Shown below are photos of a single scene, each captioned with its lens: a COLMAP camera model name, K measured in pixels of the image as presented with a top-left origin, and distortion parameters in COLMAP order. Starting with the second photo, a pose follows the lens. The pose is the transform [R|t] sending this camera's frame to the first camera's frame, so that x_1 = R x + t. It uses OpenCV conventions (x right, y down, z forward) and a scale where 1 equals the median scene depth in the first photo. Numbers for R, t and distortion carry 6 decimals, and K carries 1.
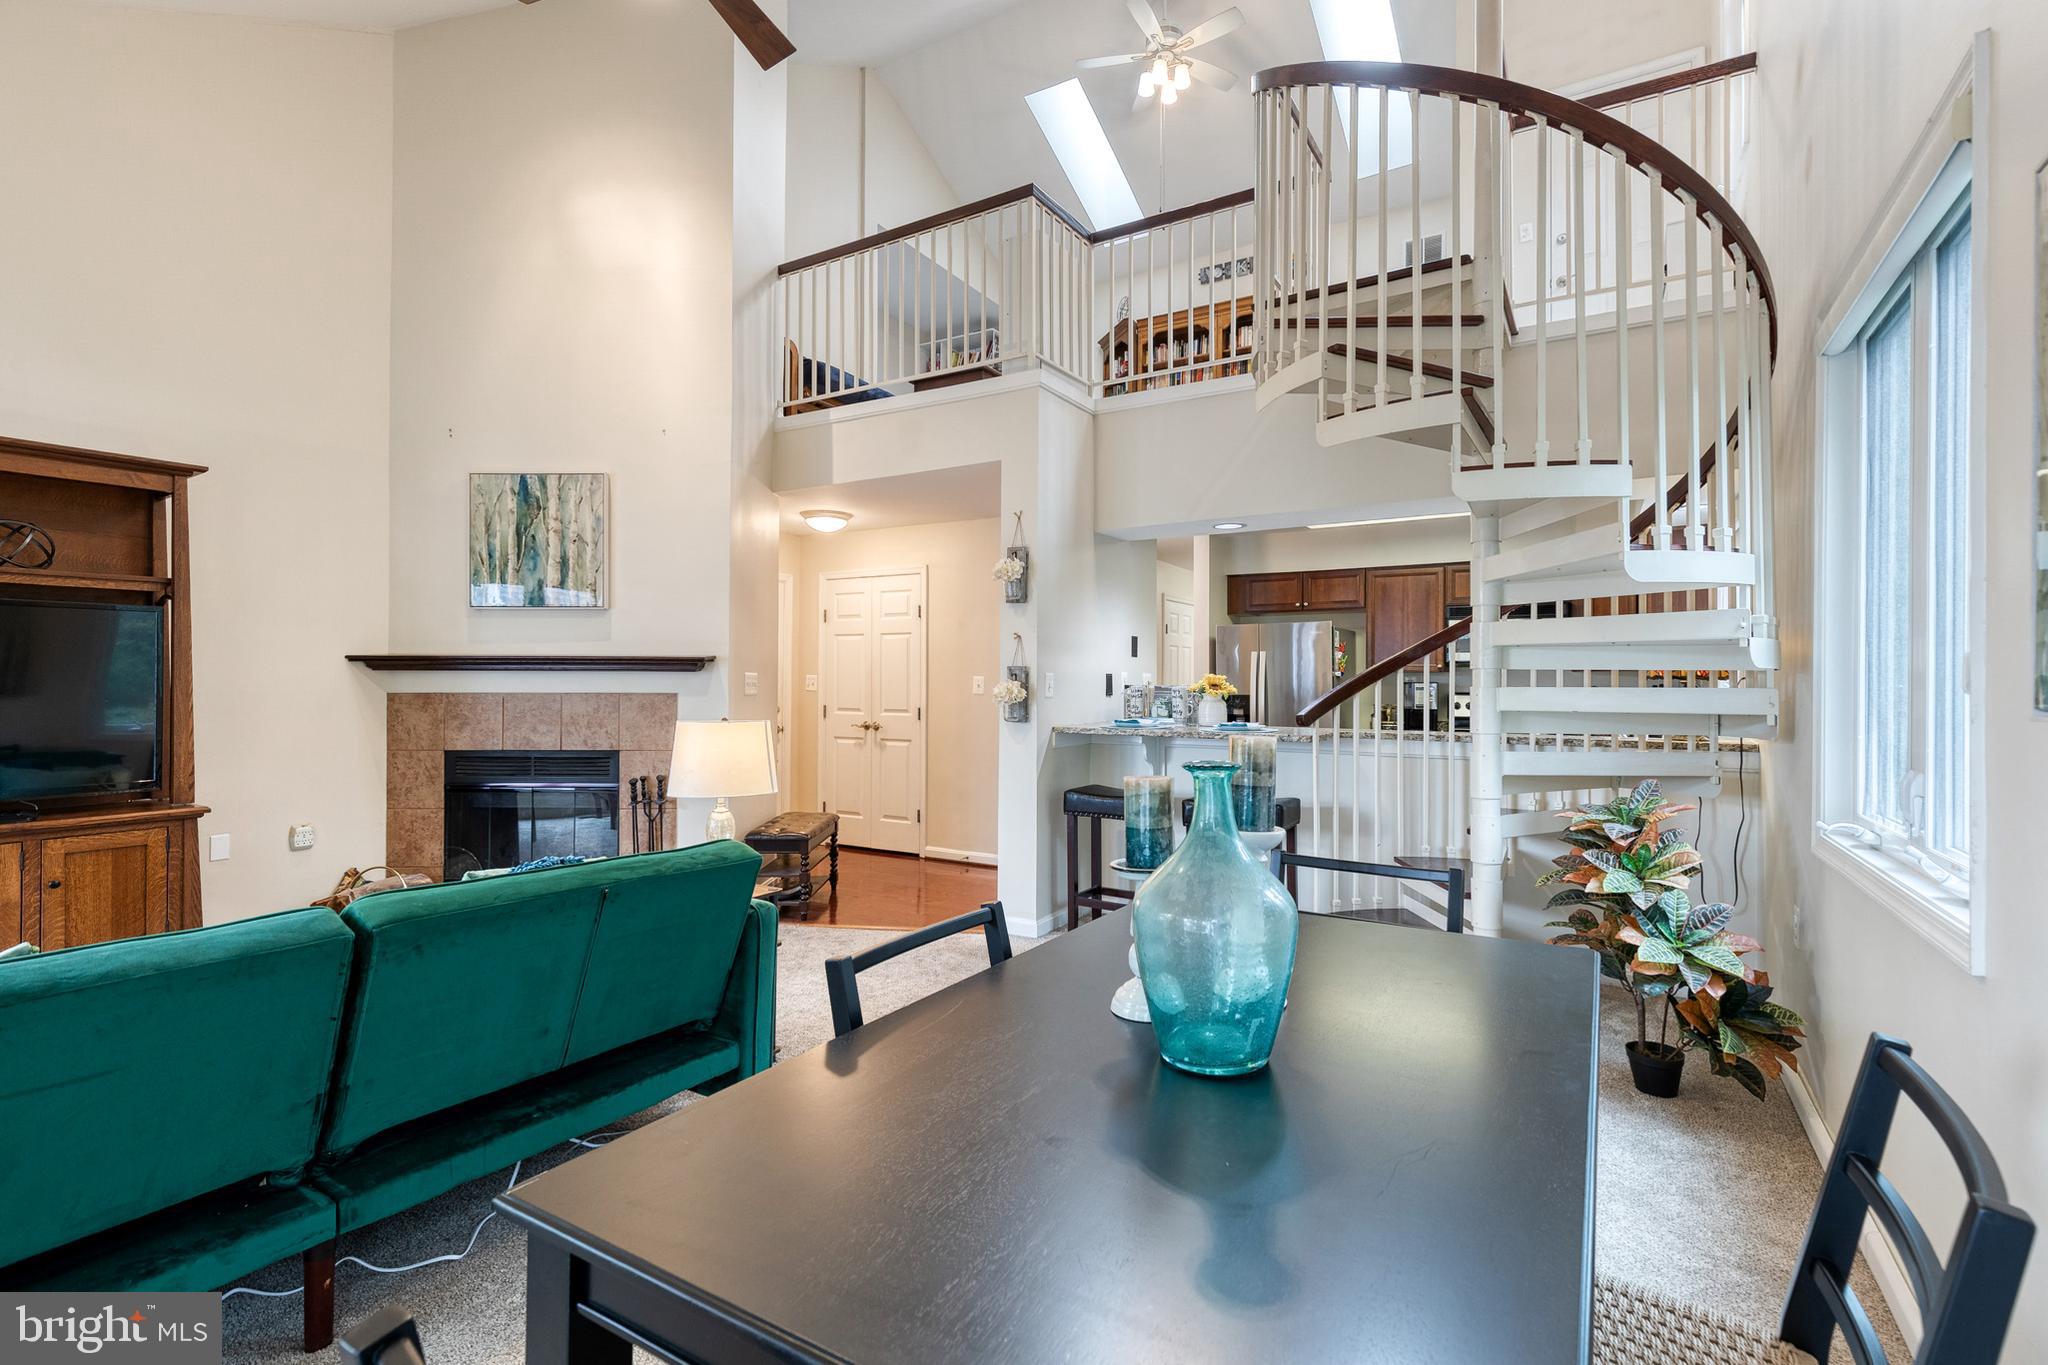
lens RADIAL K [[931.3, 0, 1042.8], [0, 931.3, 671.3], [0, 0, 1]] dist [0.003344, 0.000637]
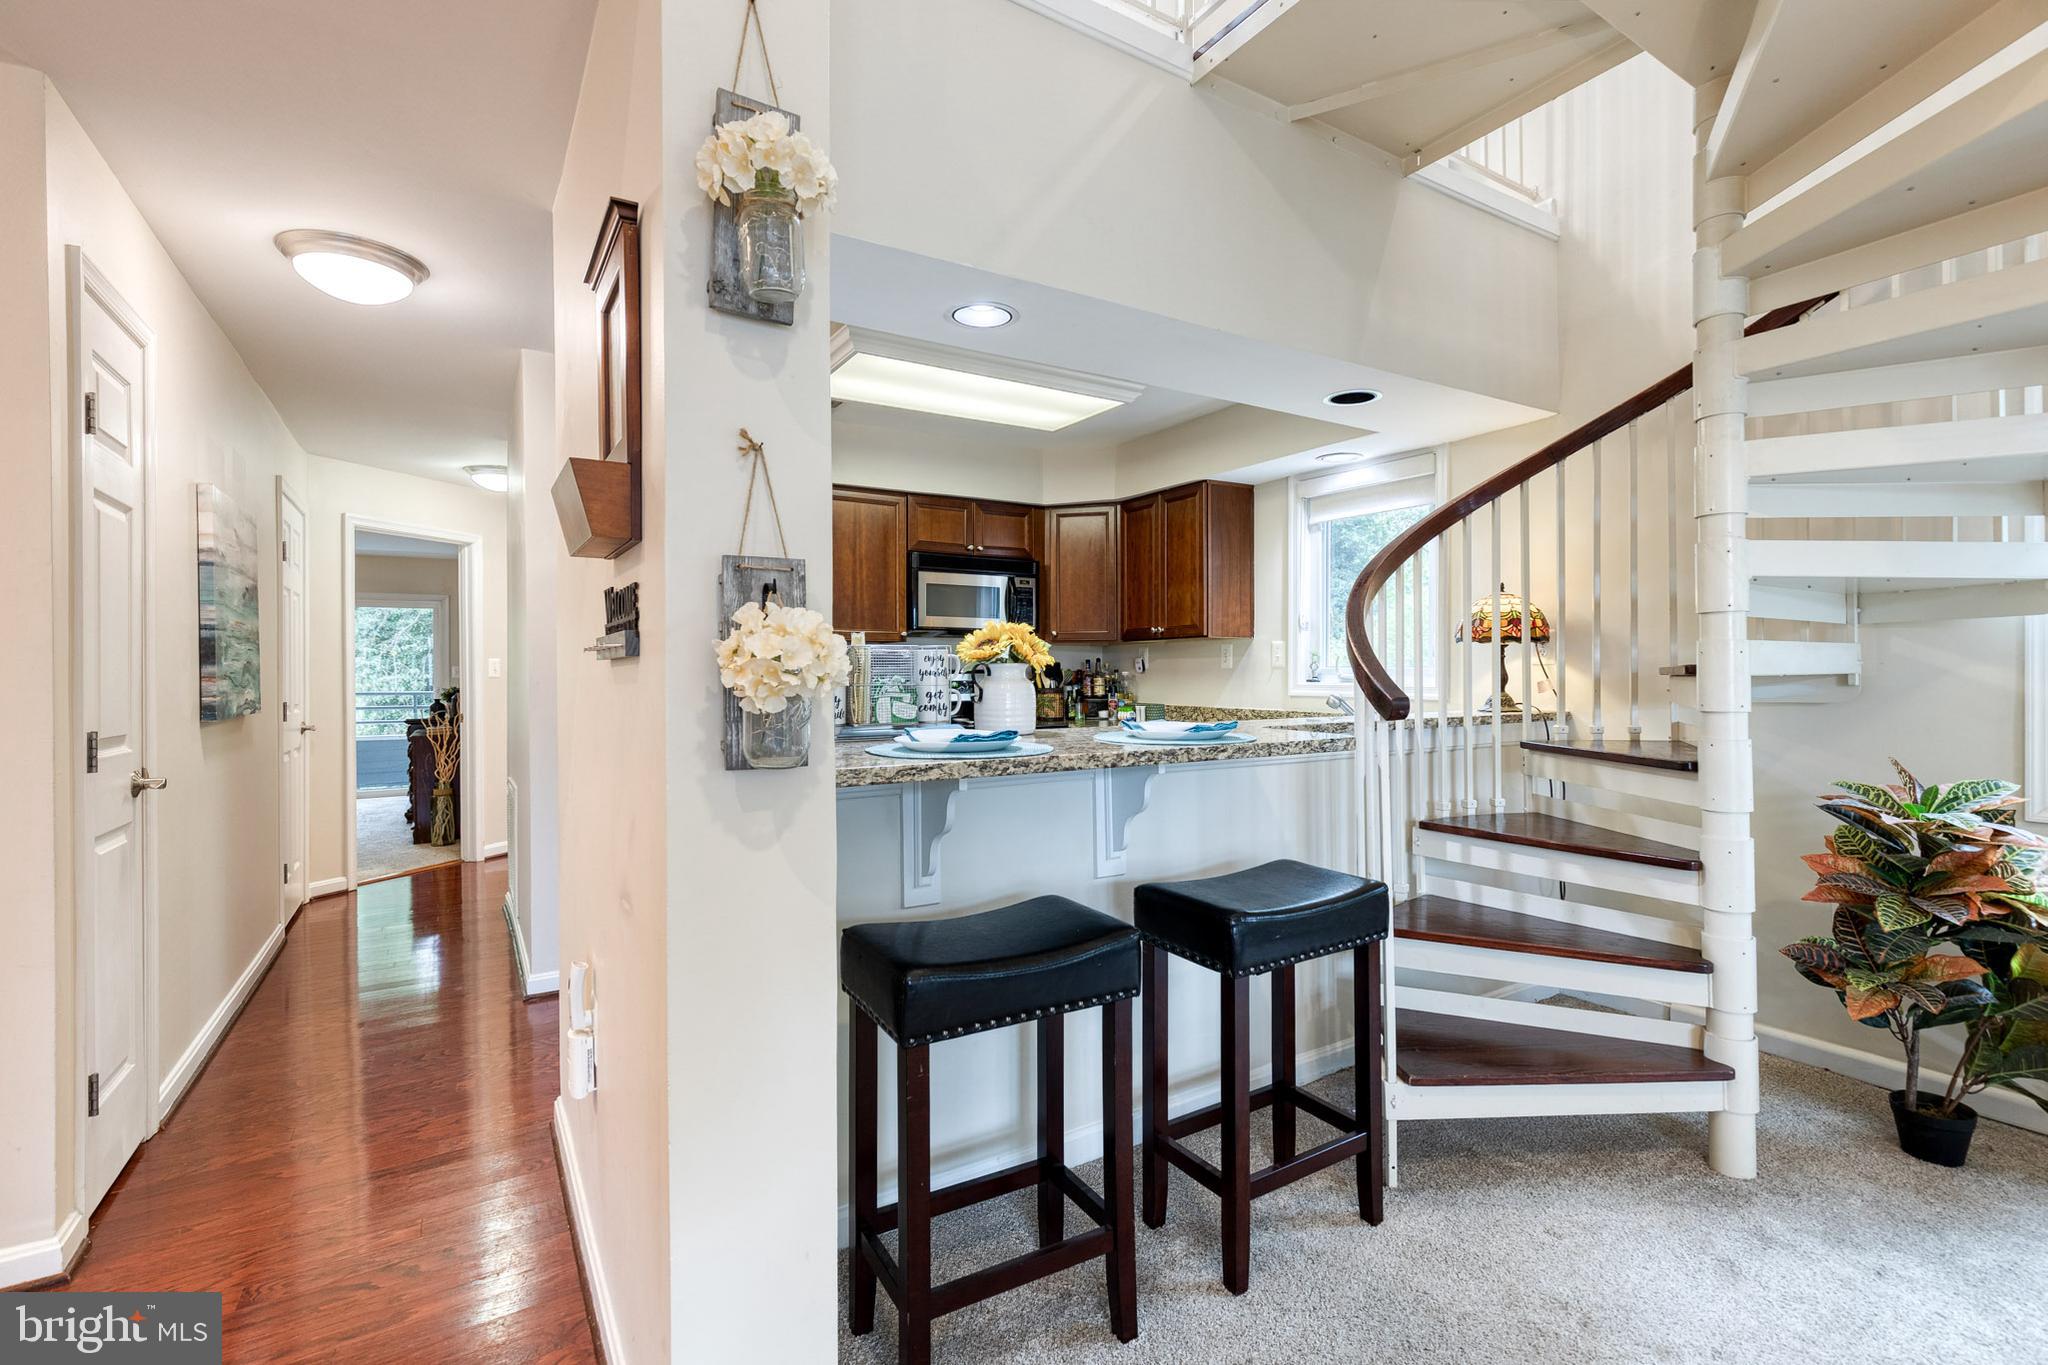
lens RADIAL K [[931.3, 0, 1042.8], [0, 931.3, 671.3], [0, 0, 1]] dist [0.003344, 0.000637]
pose [[0.457449, -0.005466, 0.889219, -0.216465], [-0.000834, 0.999978, 0.006576, 0.024319], [-0.889235, -0.003750, 0.457435, 0.781282]]
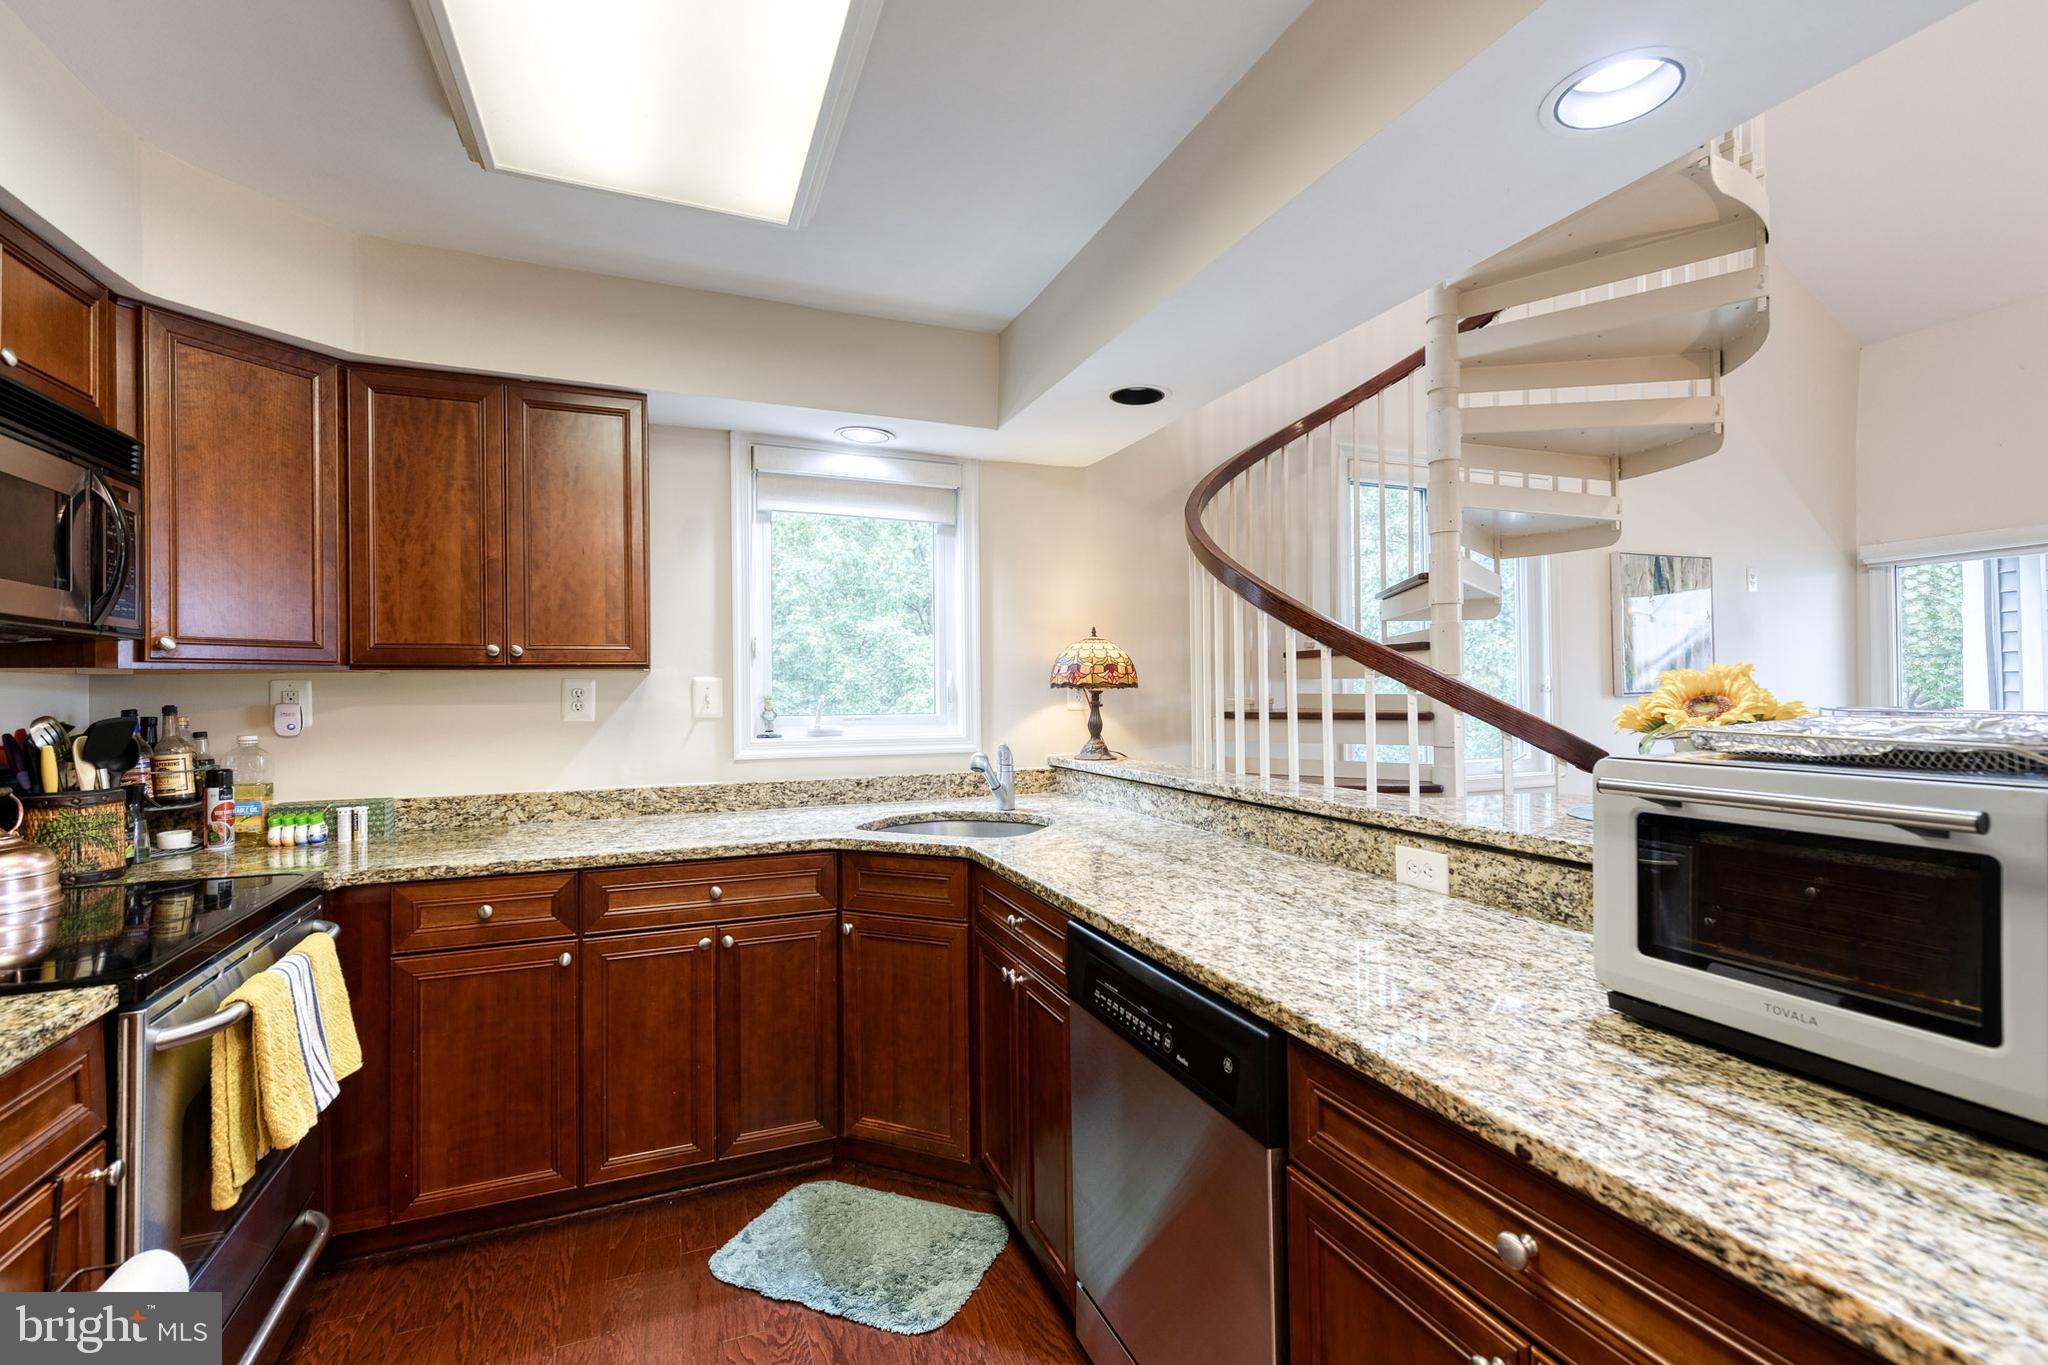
lens RADIAL K [[929.7, 0, 1048.0], [0, 929.7, 682.7], [0, 0, 1]] dist [0.005486, 0.000372]
pose [[-0.808928, 0.009675, 0.587829, 0.186696], [0.002479, 0.999912, -0.013046, 0.011707], [-0.587903, -0.009096, -0.808880, 1.357279]]
